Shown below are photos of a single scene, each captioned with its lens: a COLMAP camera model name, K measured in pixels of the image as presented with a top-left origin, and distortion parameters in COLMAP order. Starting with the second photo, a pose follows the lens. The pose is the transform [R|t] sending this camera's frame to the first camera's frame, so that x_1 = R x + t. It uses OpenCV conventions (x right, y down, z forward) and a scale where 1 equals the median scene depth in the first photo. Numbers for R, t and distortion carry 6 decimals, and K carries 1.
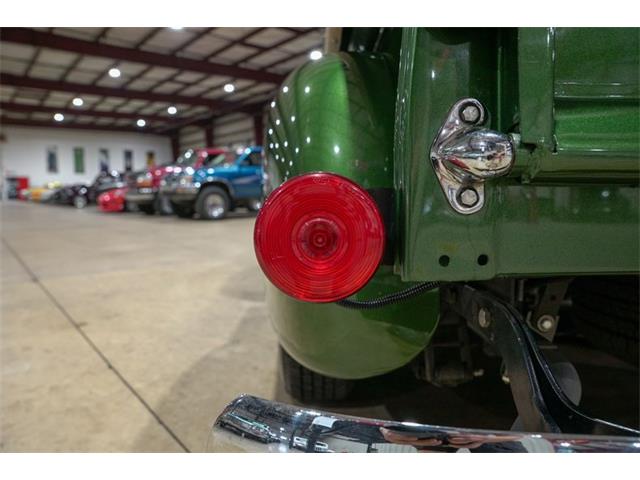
lens RADIAL K [[434.8, 0, 322.4], [0, 434.8, 245.0], [0, 0, 1]] dist [-0.123228, 0.086435]
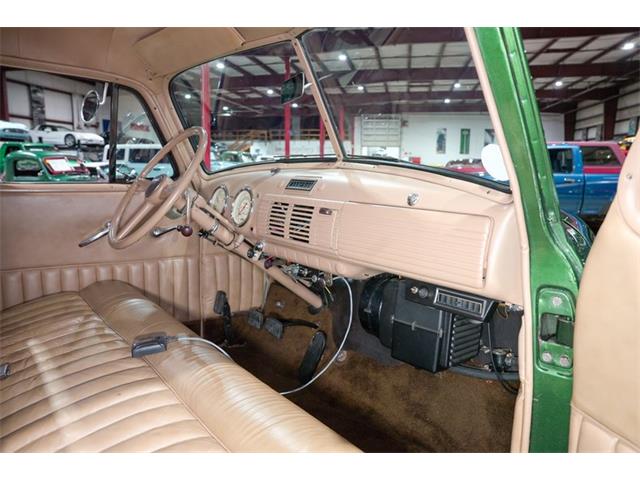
lens RADIAL K [[434.8, 0, 319.3], [0, 434.8, 245.5], [0, 0, 1]] dist [-0.123228, 0.086435]
pose [[0.622375, 0.149451, -0.768319, 0.059760], [-0.104252, 0.988684, 0.107867, -0.033831], [0.775745, 0.012965, 0.630913, 0.092425]]
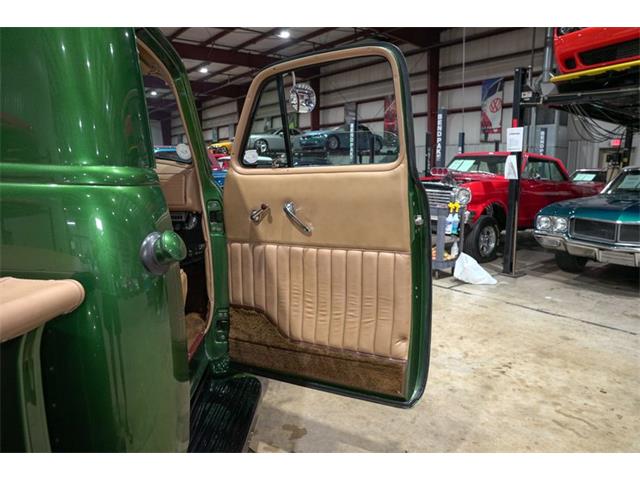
lens RADIAL K [[437.3, 0, 318.0], [0, 437.3, 240.2], [0, 0, 1]] dist [-0.131280, 0.093802]
pose [[0.999189, 0.011952, -0.038454, 0.068220], [-0.010653, 0.999371, 0.033810, -0.026541], [0.038834, -0.033373, 0.998688, 0.053841]]
